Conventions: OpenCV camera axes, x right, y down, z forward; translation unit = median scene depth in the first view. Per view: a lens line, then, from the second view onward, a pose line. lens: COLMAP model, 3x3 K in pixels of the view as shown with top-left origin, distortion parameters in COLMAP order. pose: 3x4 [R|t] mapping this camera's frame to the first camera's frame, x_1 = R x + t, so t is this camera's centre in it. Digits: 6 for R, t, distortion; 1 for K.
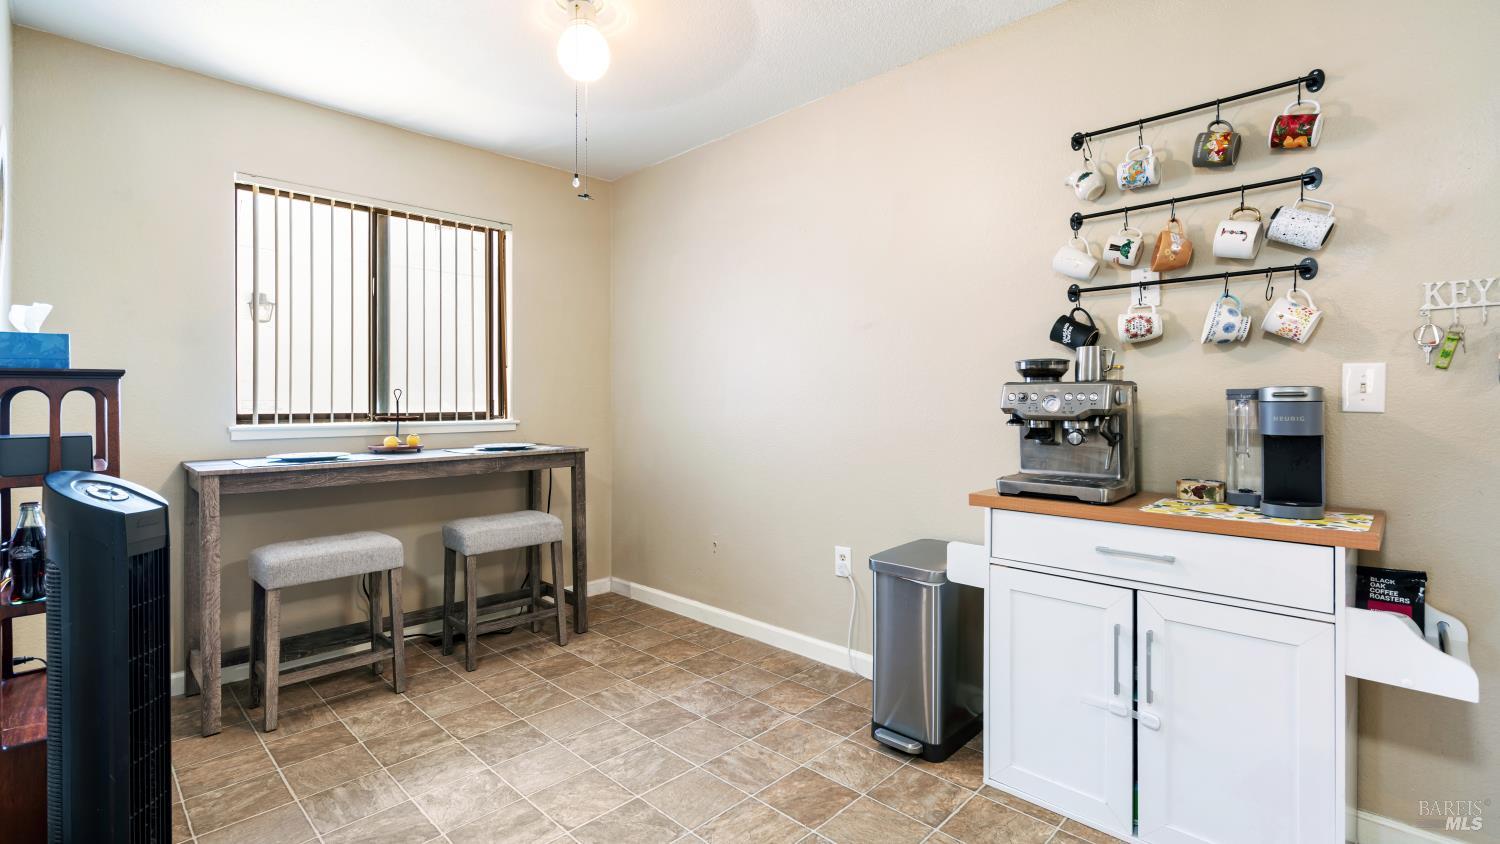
lens RADIAL K [[677.5, 0, 766.2], [0, 677.5, 394.9], [0, 0, 1]] dist [-0.004359, 0.000864]
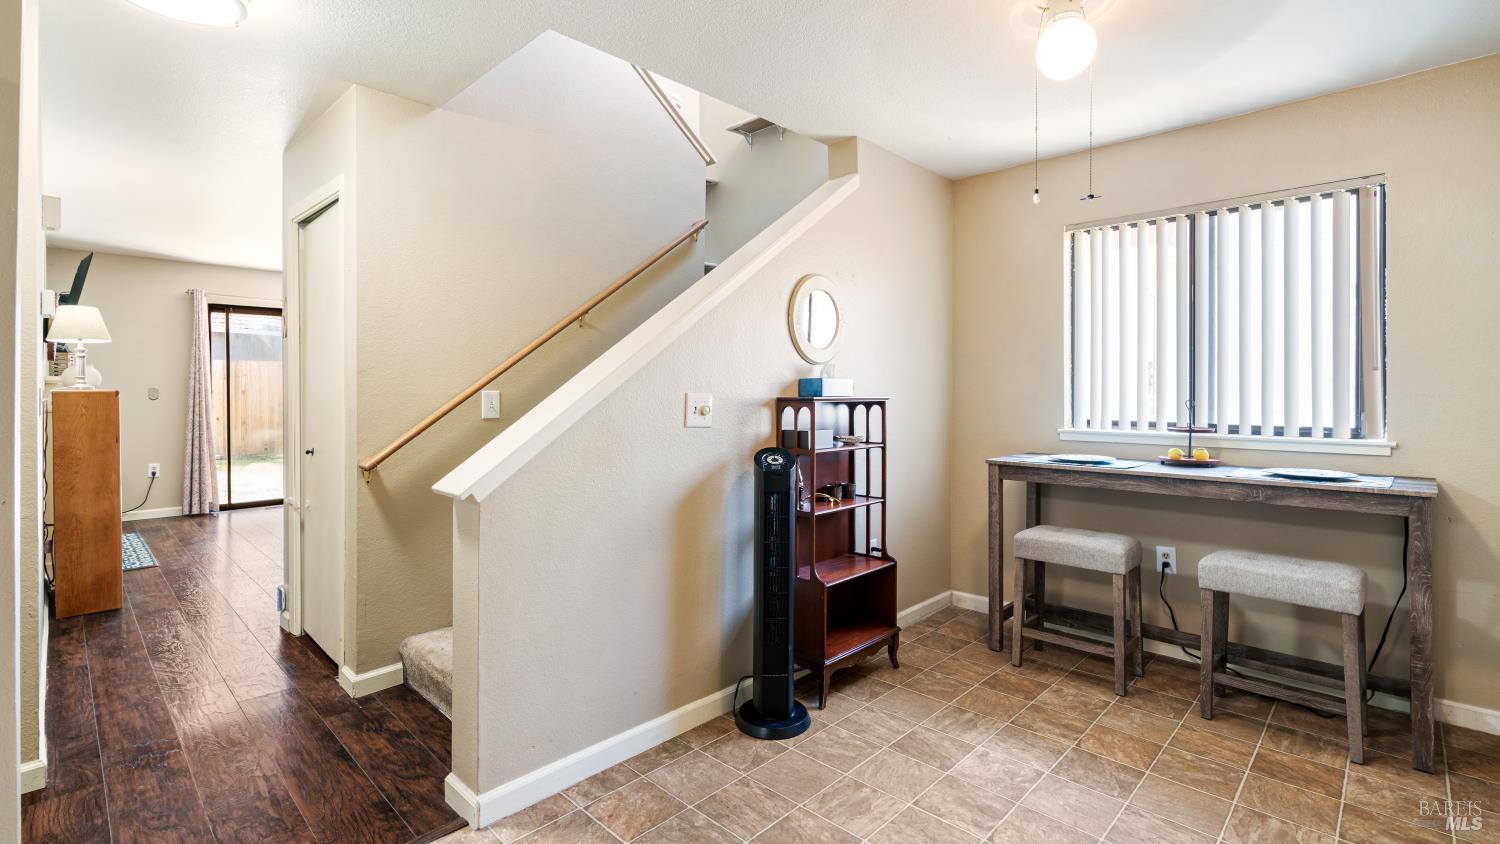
lens RADIAL K [[677.5, 0, 752.9], [0, 677.5, 407.9], [0, 0, 1]] dist [-0.004359, 0.000864]
pose [[-0.026952, 0.014521, -0.999531, 0.494969], [0.004538, 0.999886, 0.014403, -0.016905], [0.999626, -0.004148, -0.027014, 0.461414]]
